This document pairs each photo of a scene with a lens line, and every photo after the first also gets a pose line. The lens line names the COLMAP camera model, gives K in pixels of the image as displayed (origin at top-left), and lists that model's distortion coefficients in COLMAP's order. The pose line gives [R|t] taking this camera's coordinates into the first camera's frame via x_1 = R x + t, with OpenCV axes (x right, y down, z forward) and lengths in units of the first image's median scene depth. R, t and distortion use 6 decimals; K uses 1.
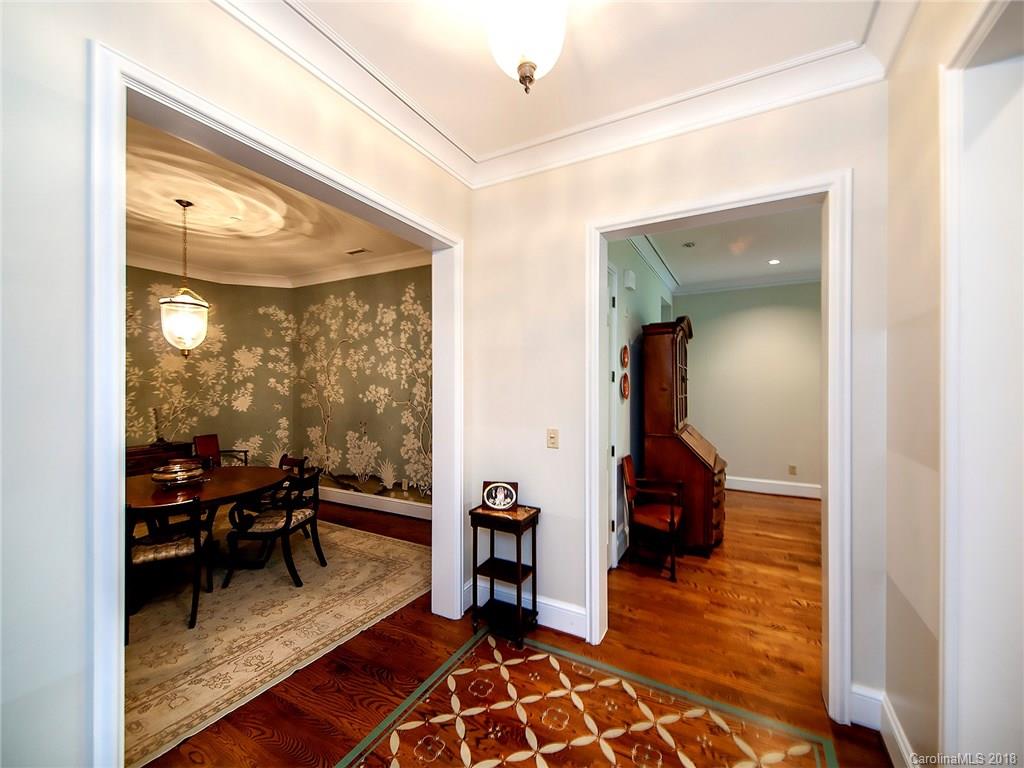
lens RADIAL K [[422.6, 0, 510.9], [0, 422.6, 388.3], [0, 0, 1]] dist [-0.018791, -0.000940]
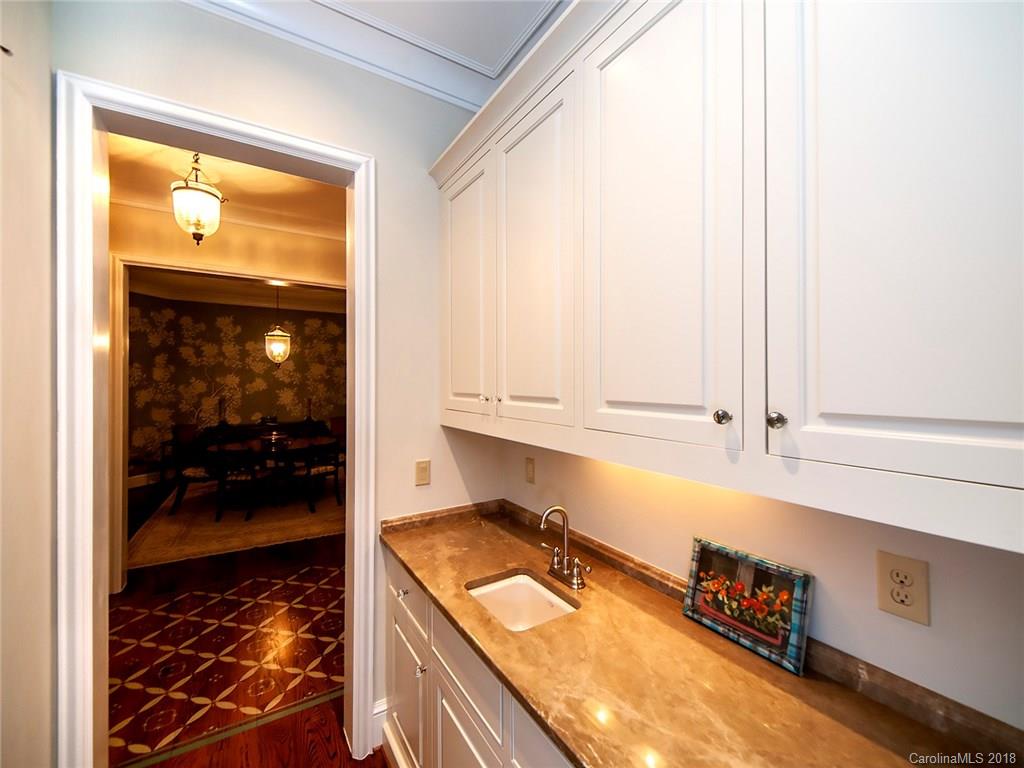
lens RADIAL K [[422.6, 0, 511.2], [0, 422.6, 380.5], [0, 0, 1]] dist [-0.018791, -0.000940]
pose [[0.878374, -0.002204, -0.477969, 1.018313], [-0.001352, 0.999974, -0.007095, -0.015867], [0.477972, 0.006878, 0.878348, -0.038623]]
